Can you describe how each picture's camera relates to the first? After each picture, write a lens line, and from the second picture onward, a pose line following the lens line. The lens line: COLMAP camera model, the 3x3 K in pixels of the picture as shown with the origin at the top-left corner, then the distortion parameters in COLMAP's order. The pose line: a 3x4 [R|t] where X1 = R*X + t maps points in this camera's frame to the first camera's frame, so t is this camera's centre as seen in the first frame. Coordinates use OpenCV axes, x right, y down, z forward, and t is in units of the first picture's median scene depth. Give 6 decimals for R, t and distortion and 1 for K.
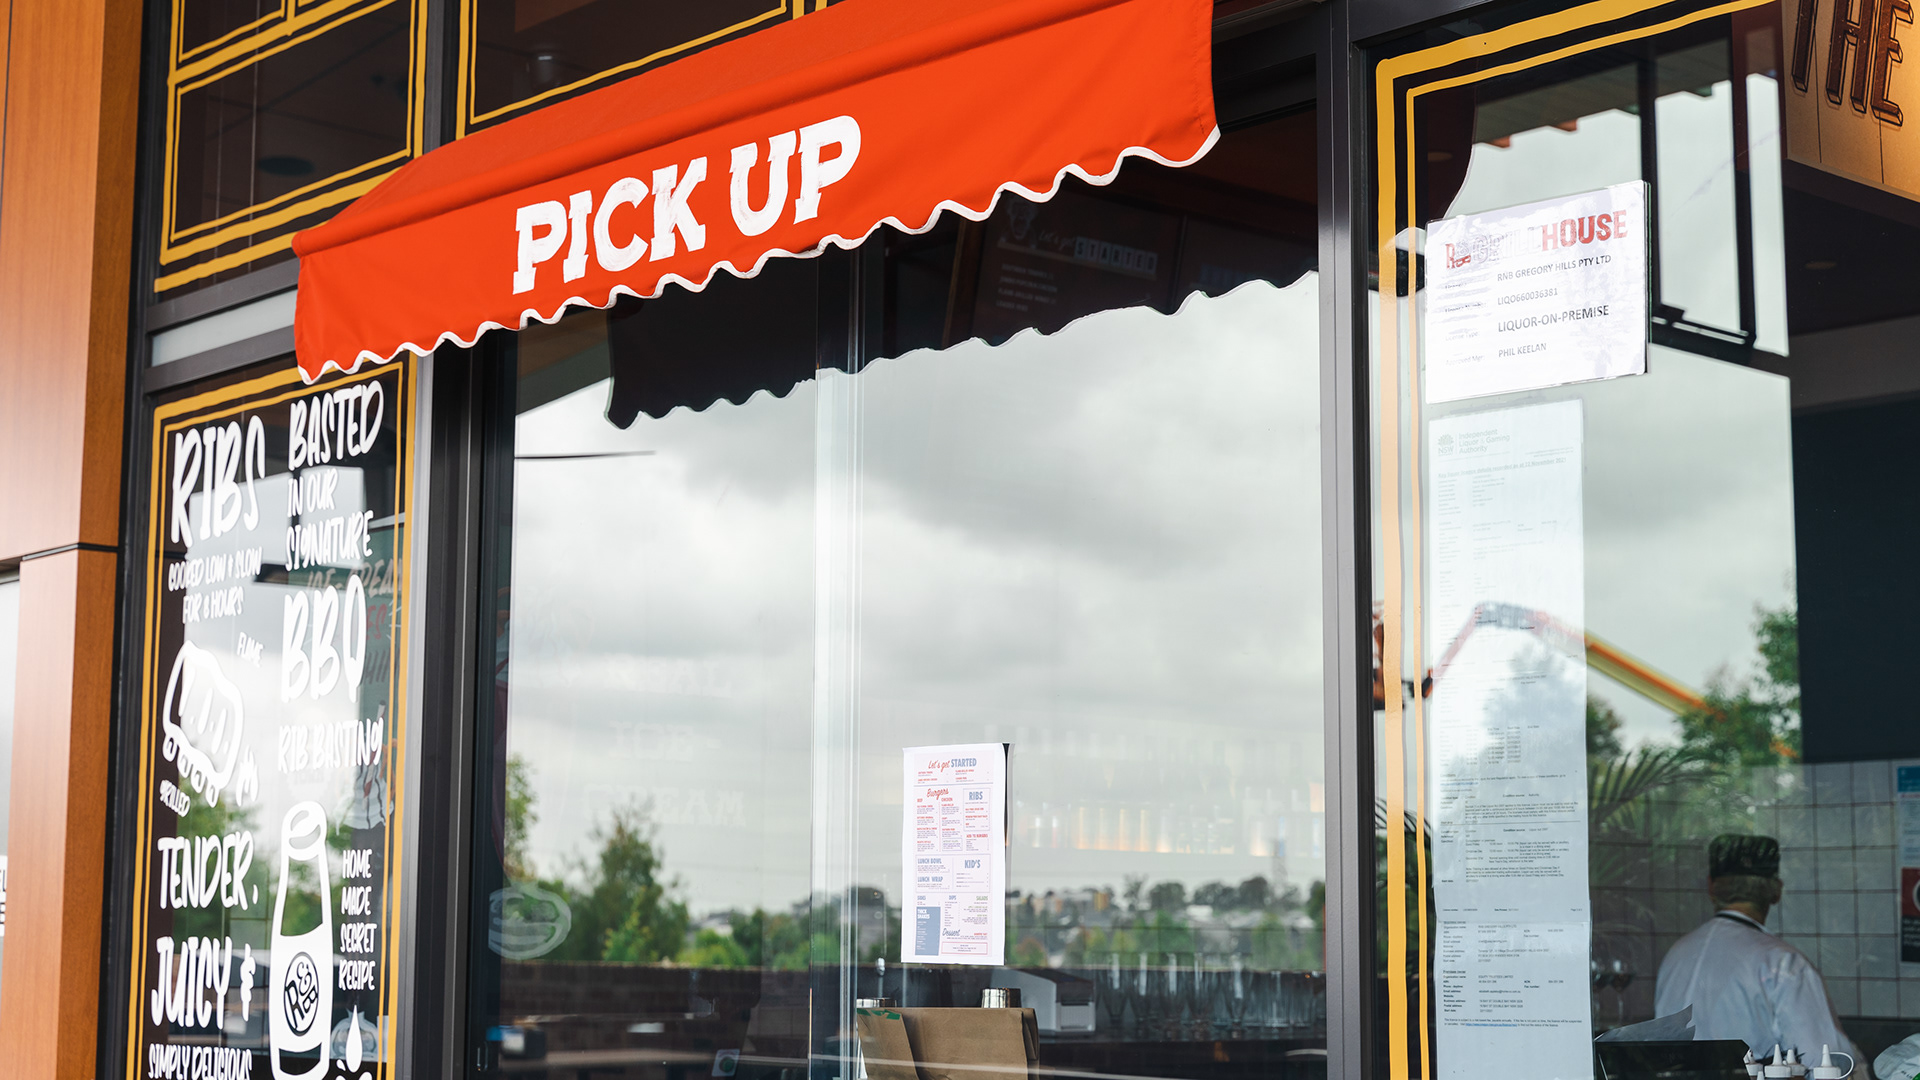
lens RADIAL K [[2978.9, 0, 959.3], [0, 2978.9, 539.7], [0, 0, 1]] dist [-0.015600, 0.000000]
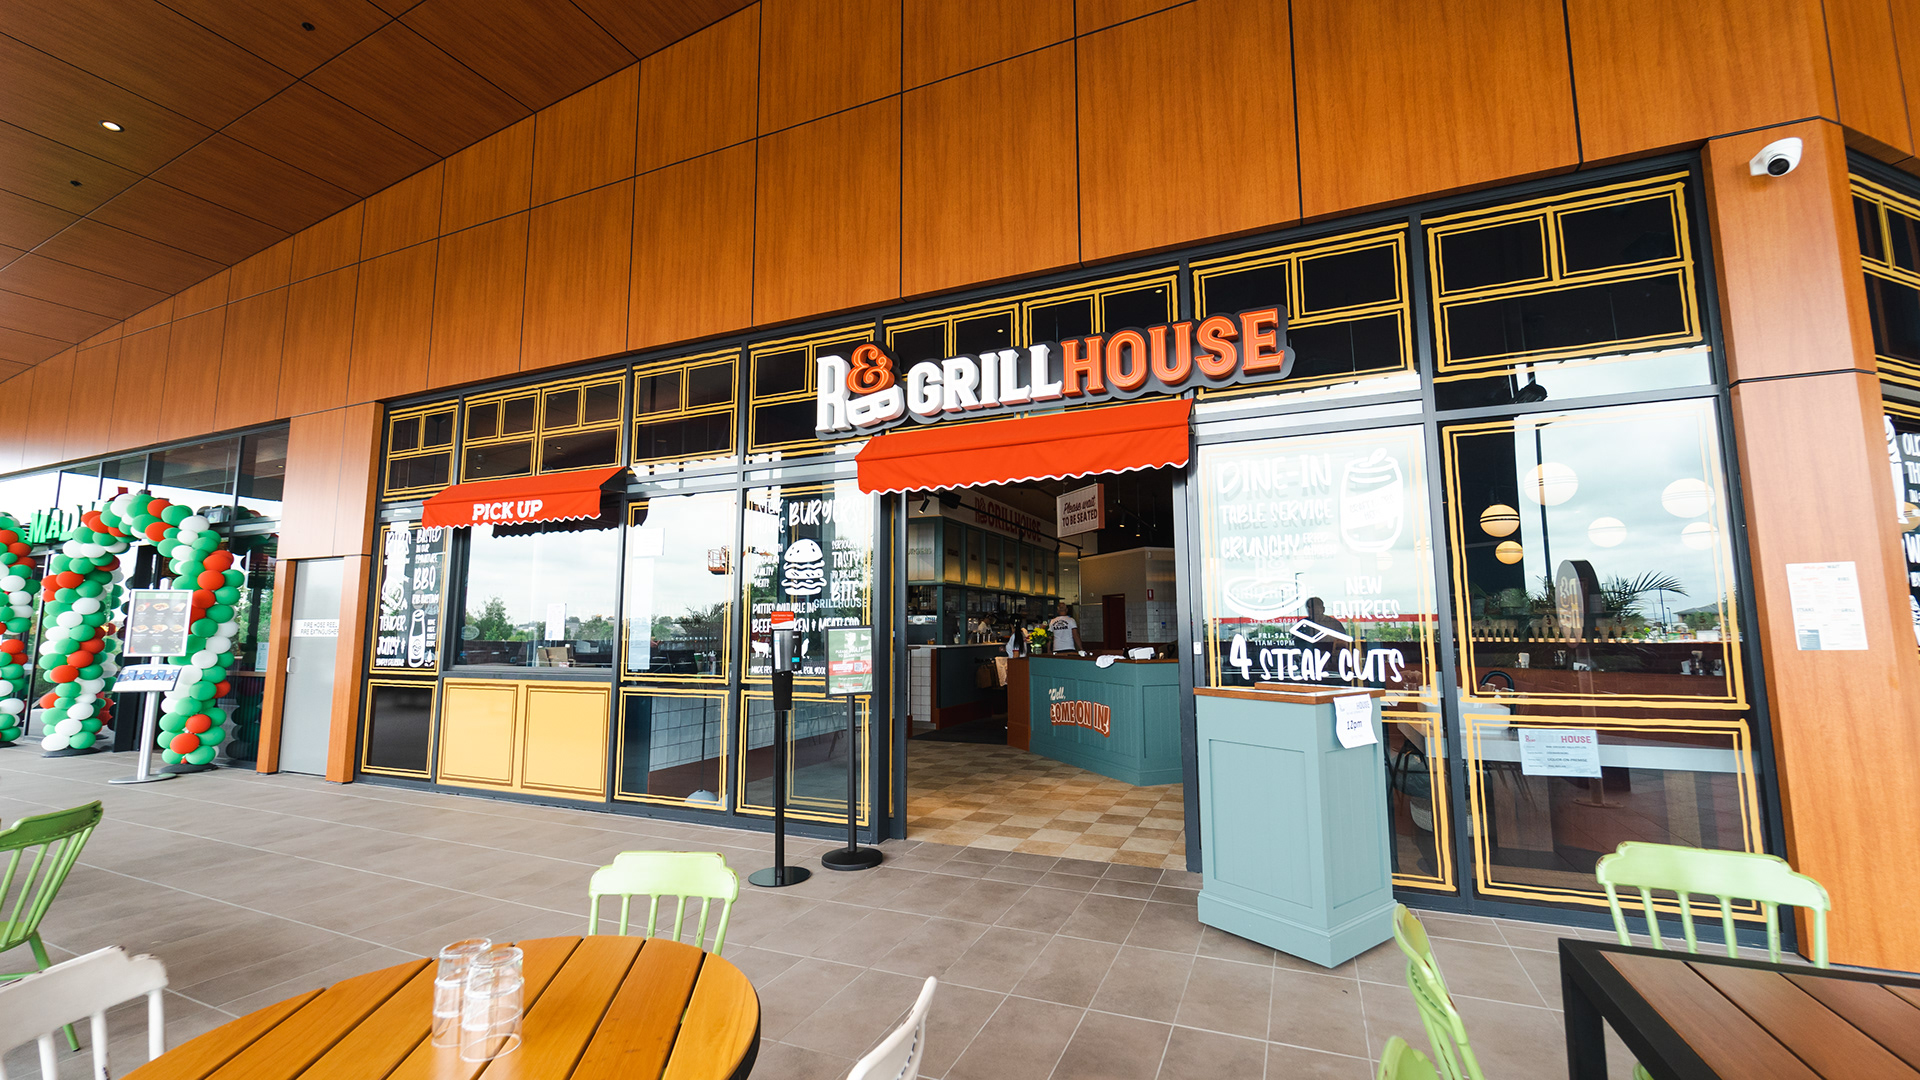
lens RADIAL K [[765.9, 0, 965.9], [0, 765.9, 539.9], [0, 0, 1]] dist [0.001250, 0.000043]
pose [[0.905030, 0.046739, 0.422772, 0.075575], [-0.052715, 0.998607, 0.002447, -0.093285], [-0.422069, -0.024501, 0.906233, -0.642796]]
